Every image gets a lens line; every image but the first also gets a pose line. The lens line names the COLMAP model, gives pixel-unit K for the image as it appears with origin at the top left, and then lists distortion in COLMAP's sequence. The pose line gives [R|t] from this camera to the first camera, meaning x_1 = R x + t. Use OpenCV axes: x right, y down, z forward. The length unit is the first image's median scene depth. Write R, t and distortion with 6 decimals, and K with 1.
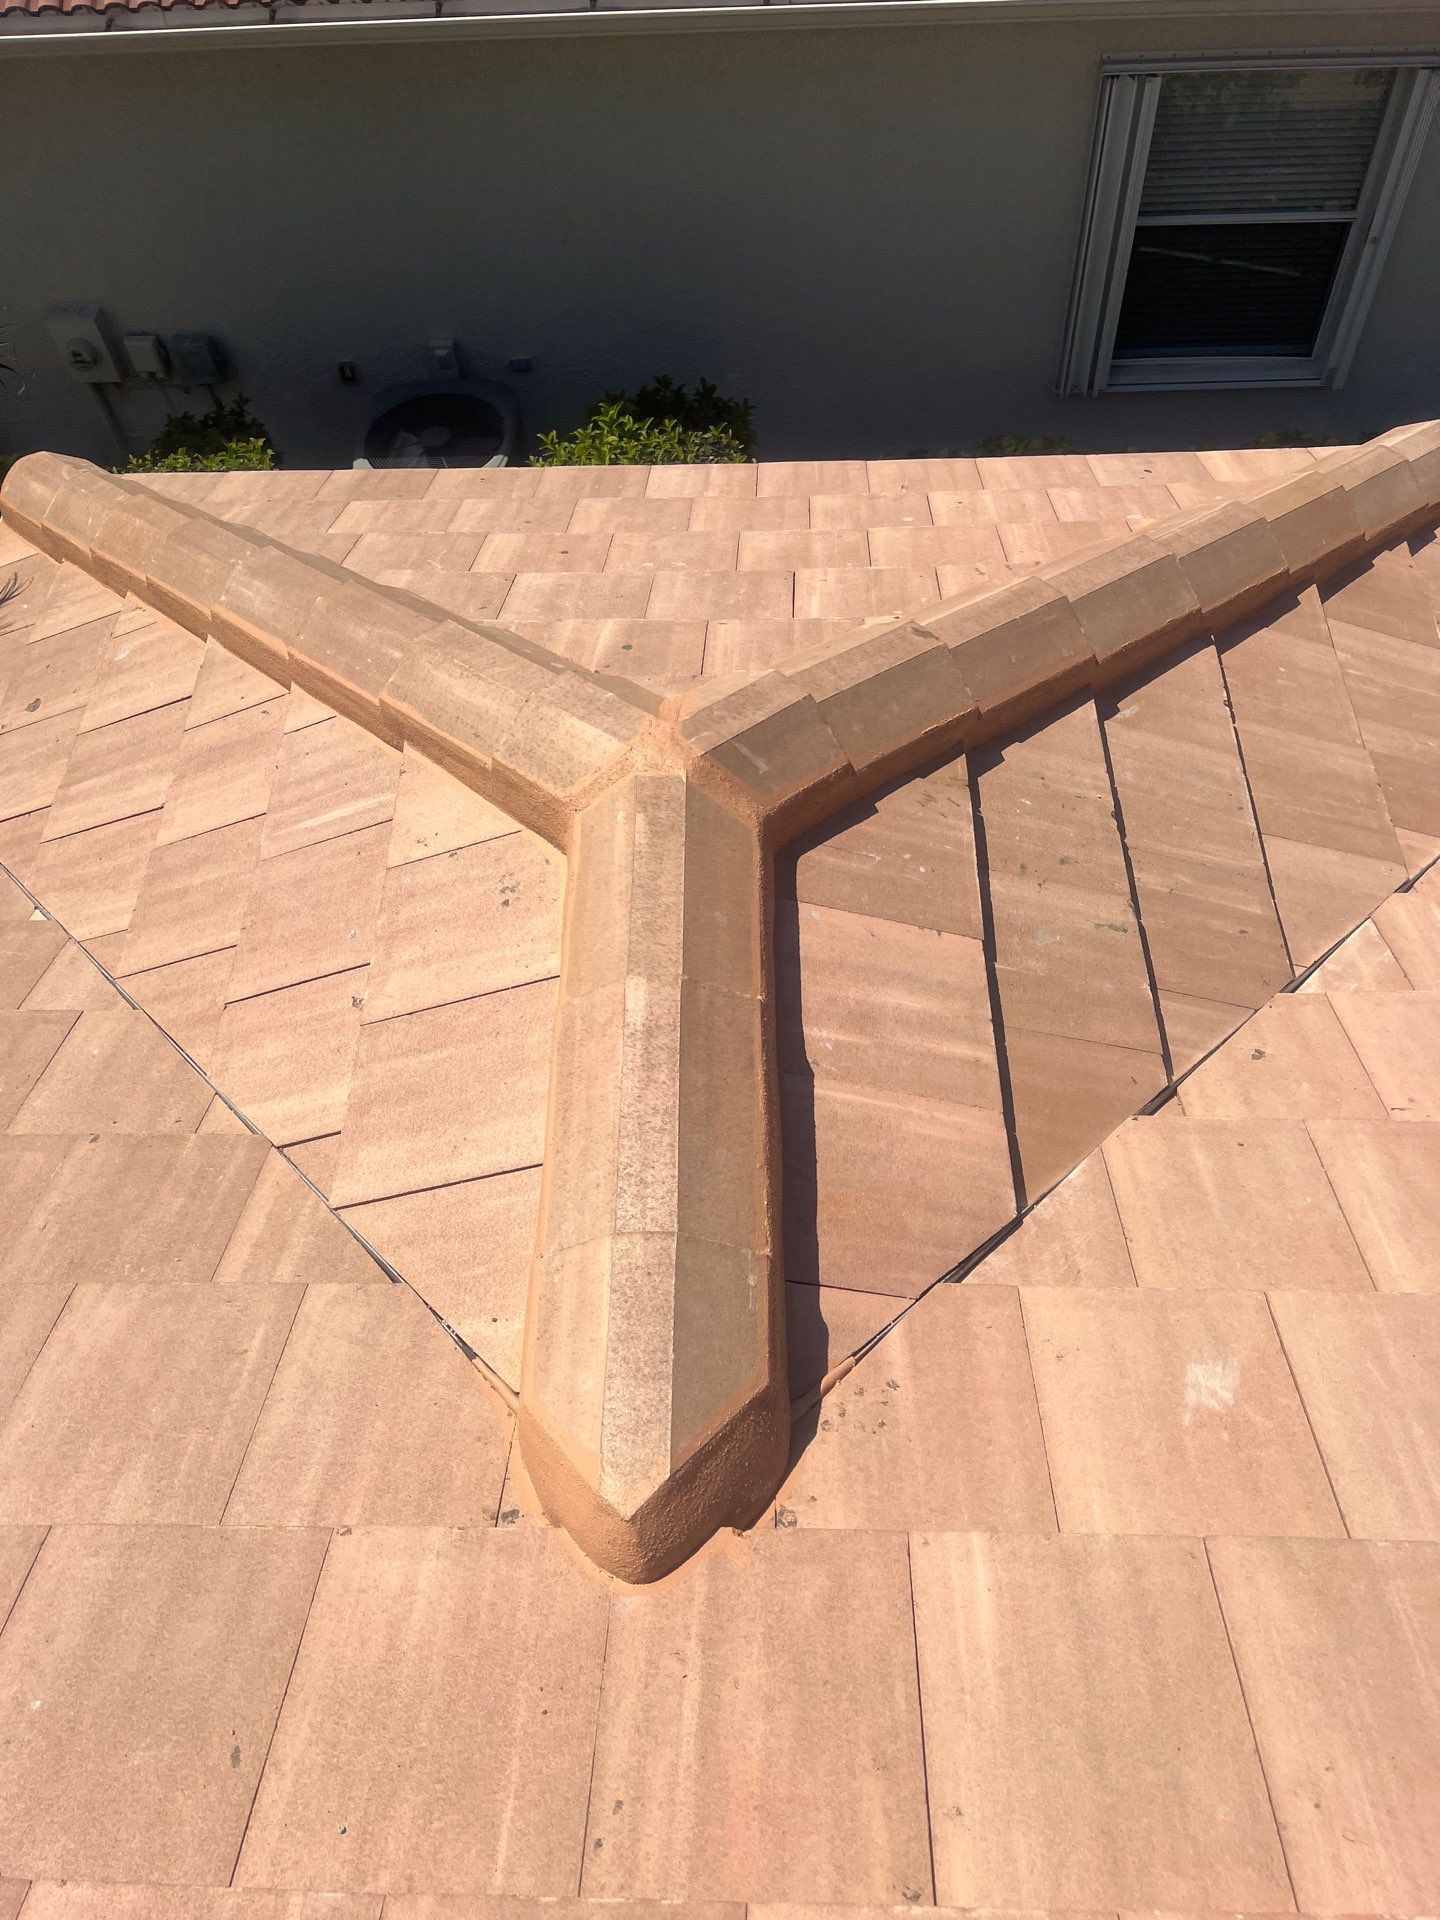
lens RADIAL K [[1453.9, 0, 730.4], [0, 1453.9, 980.4], [0, 0, 1]] dist [0.075239, -0.088667]
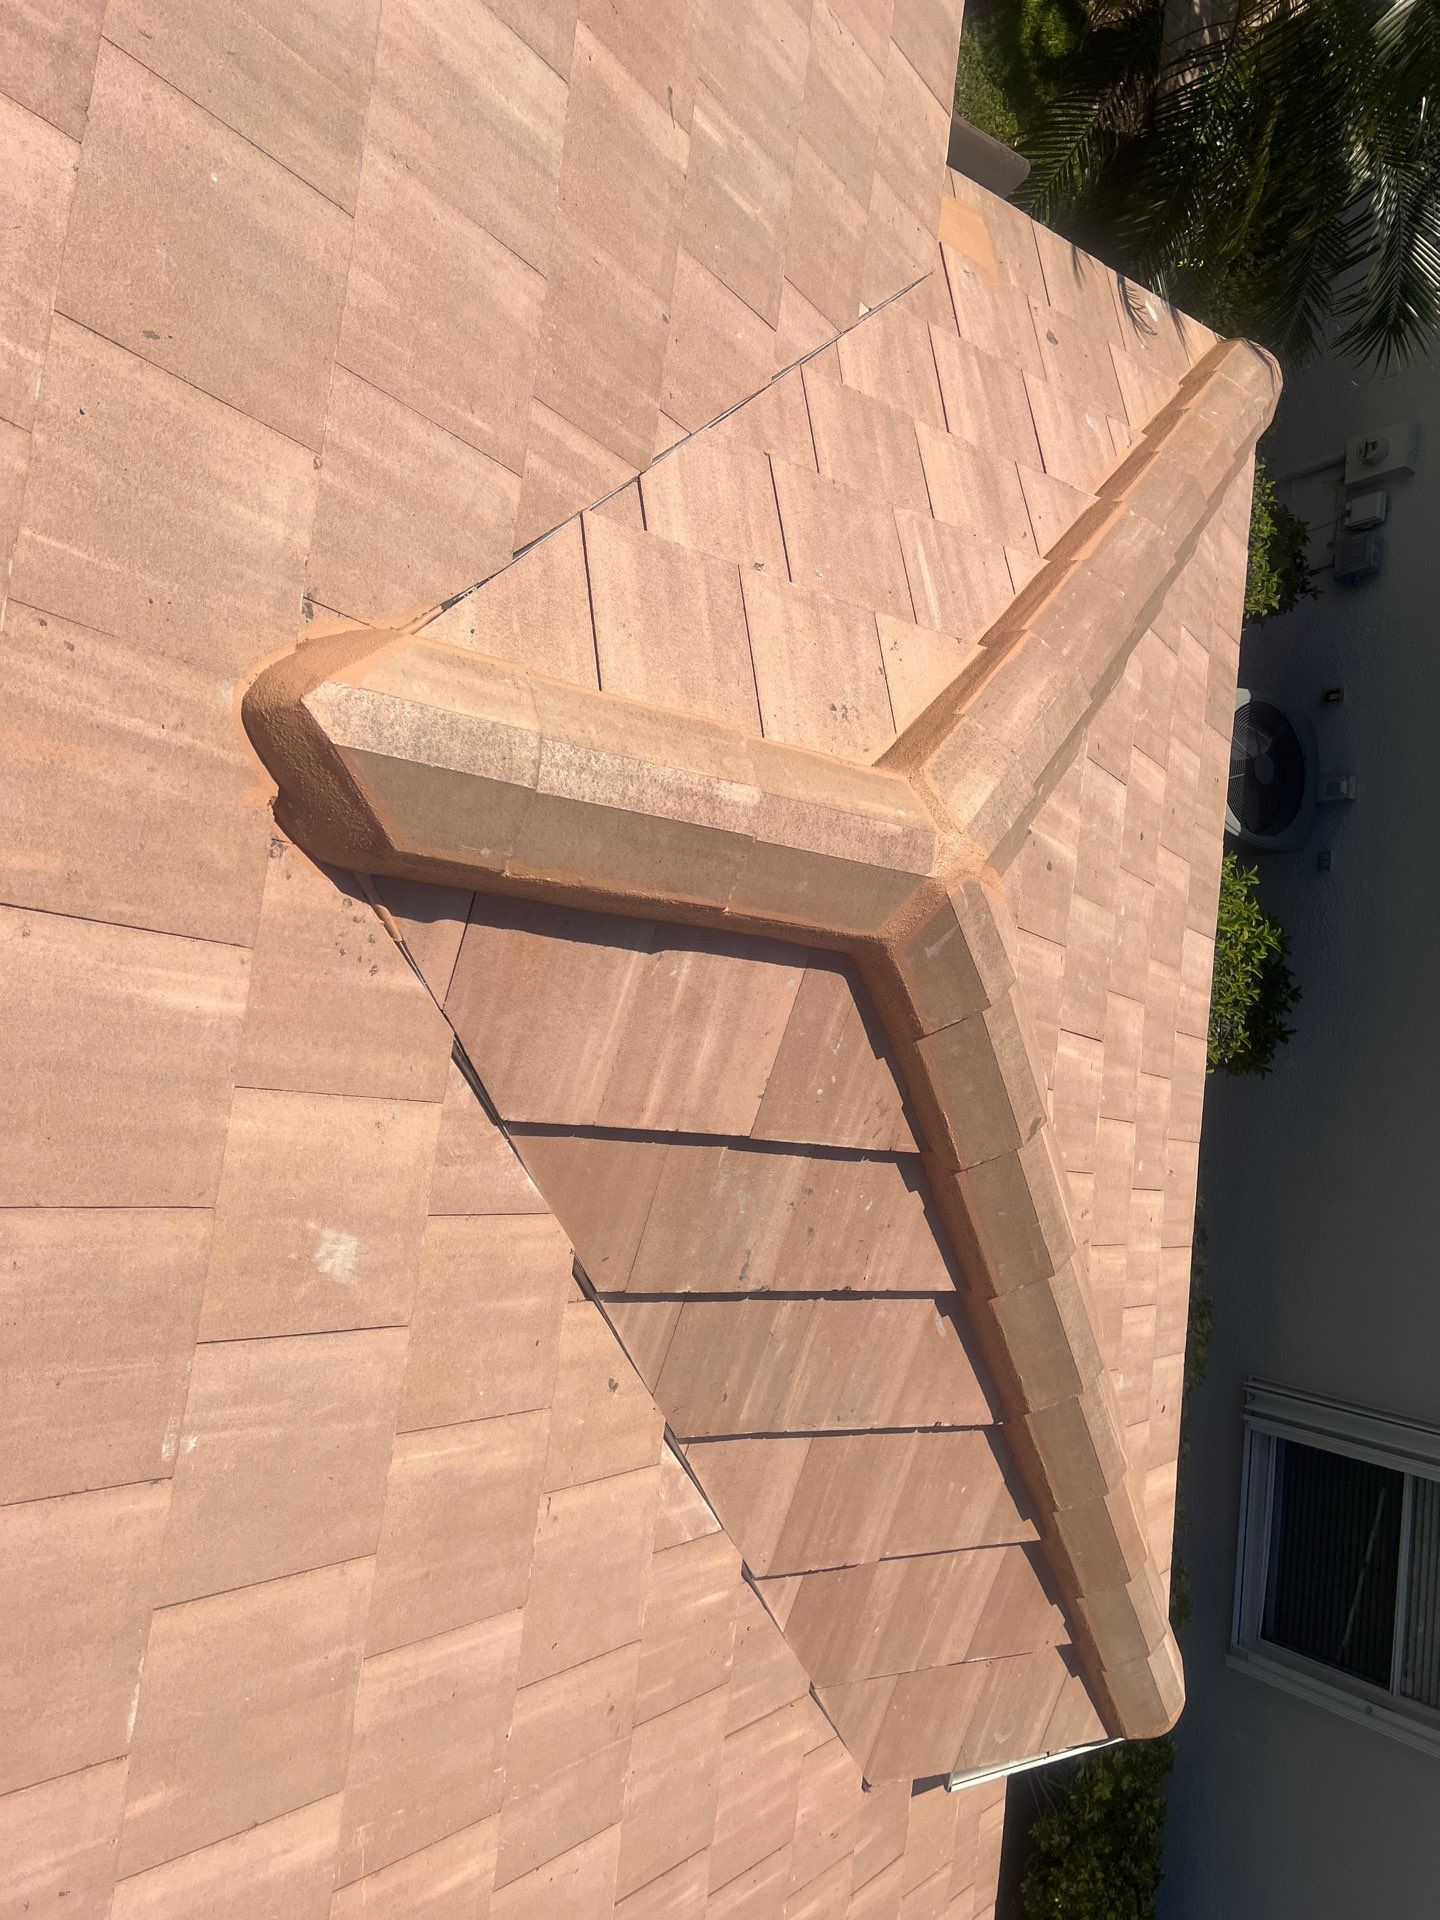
lens RADIAL K [[1453.9, 0, 722.5], [0, 1453.9, 949.8], [0, 0, 1]] dist [0.075239, -0.088667]
pose [[-0.115625, 0.991804, -0.054362, 0.099918], [-0.993175, -0.116282, -0.009062, 0.019270], [-0.015309, 0.052943, 0.998480, -0.092691]]
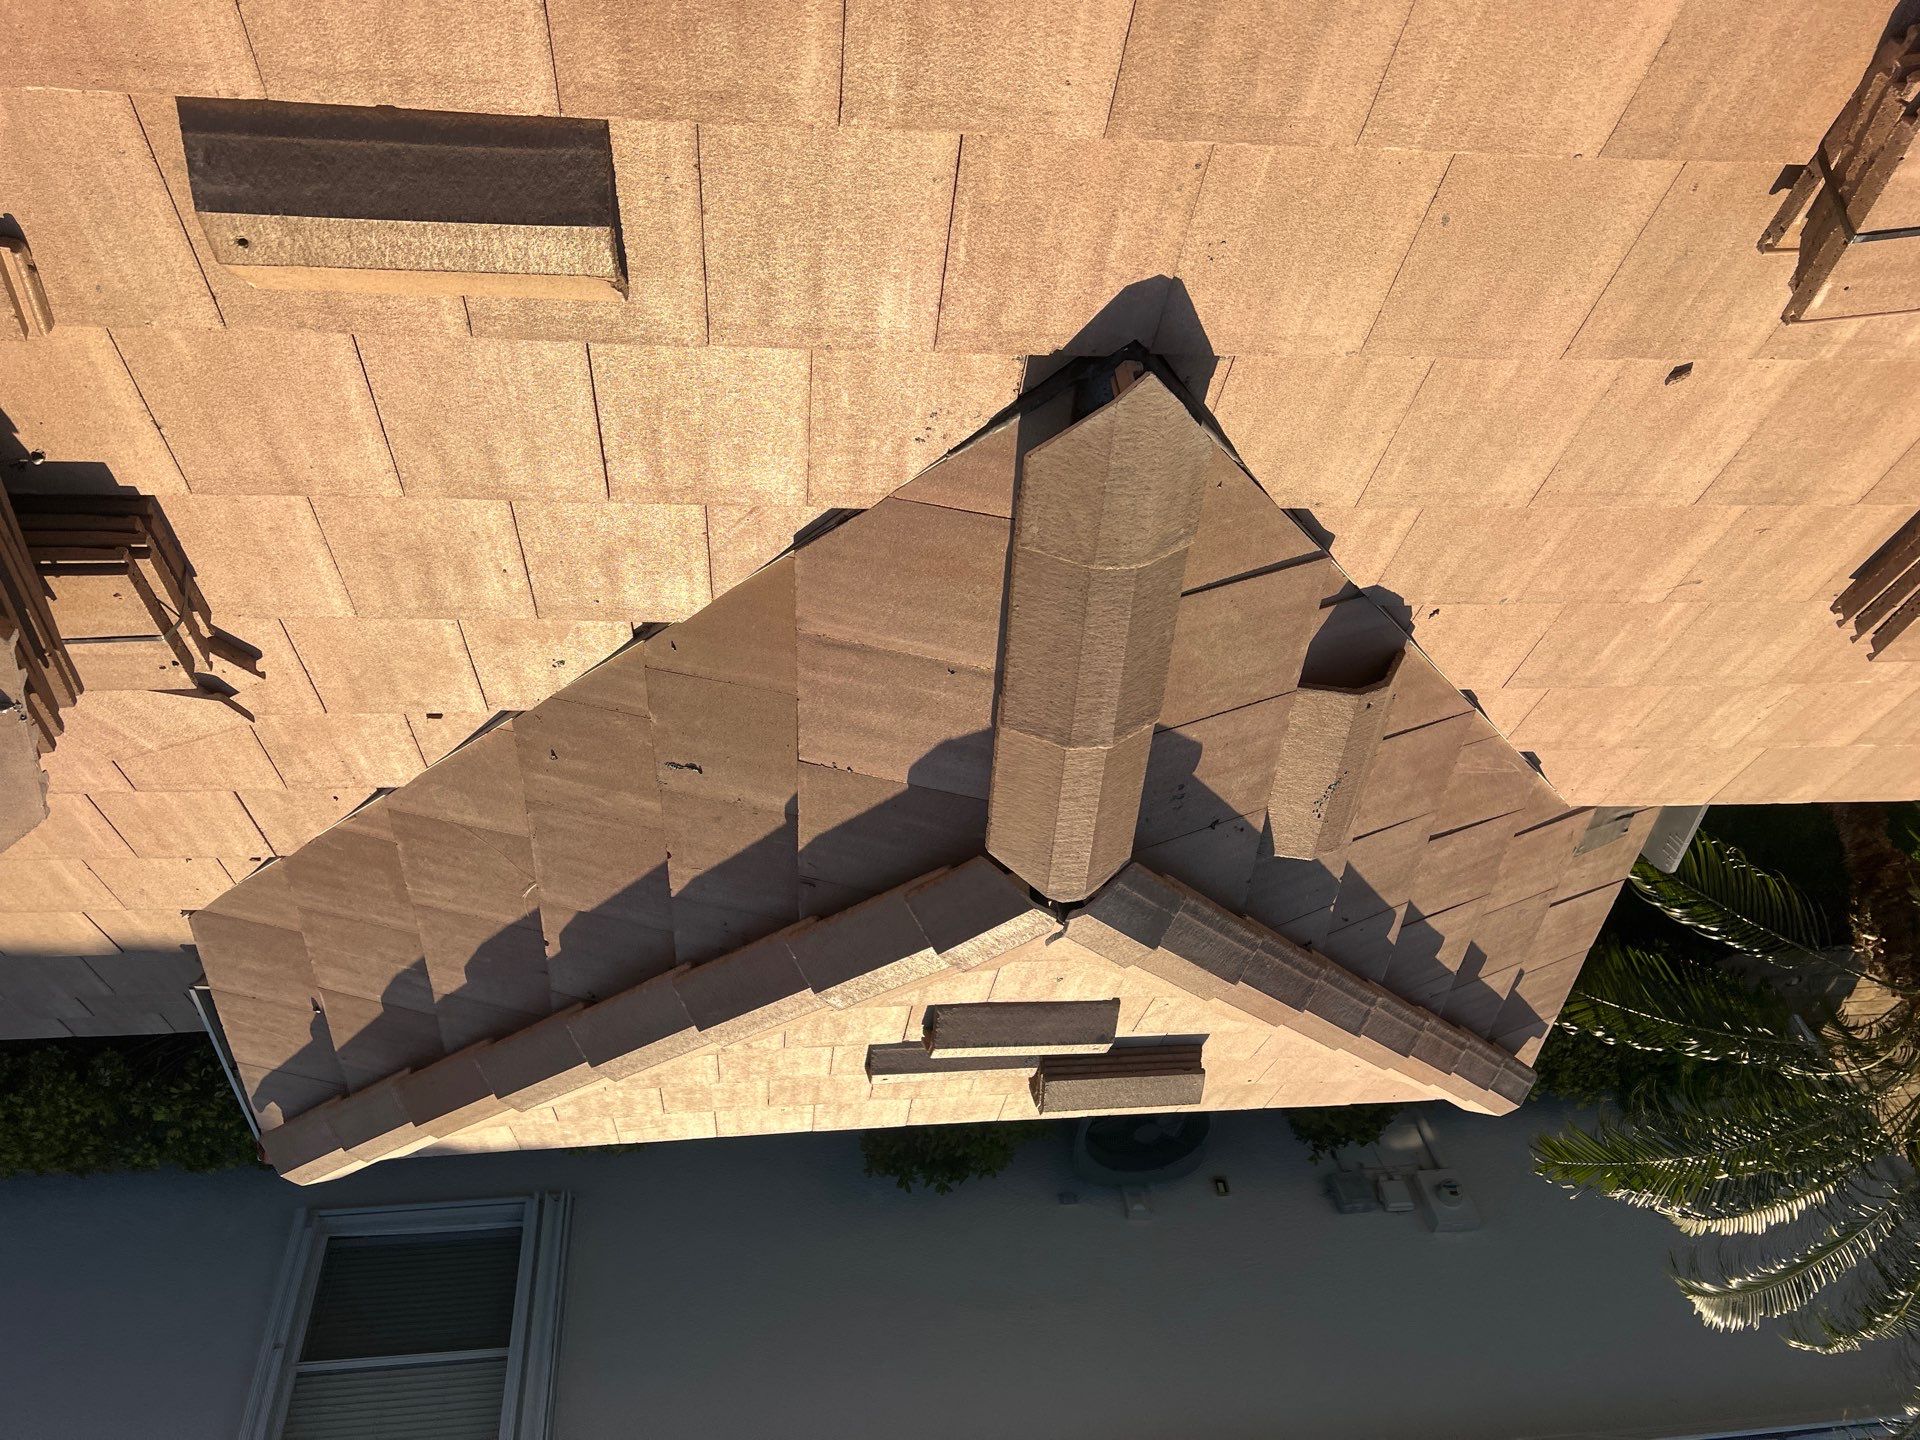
lens RADIAL K [[1453.9, 0, 962.1], [0, 1453.9, 733.0], [0, 0, 1]] dist [0.075239, -0.088667]
pose [[-0.995481, 0.008372, -0.094592, 0.157085], [-0.000288, -0.996368, -0.085152, 0.103682], [-0.094961, -0.084740, 0.991868, -0.230110]]
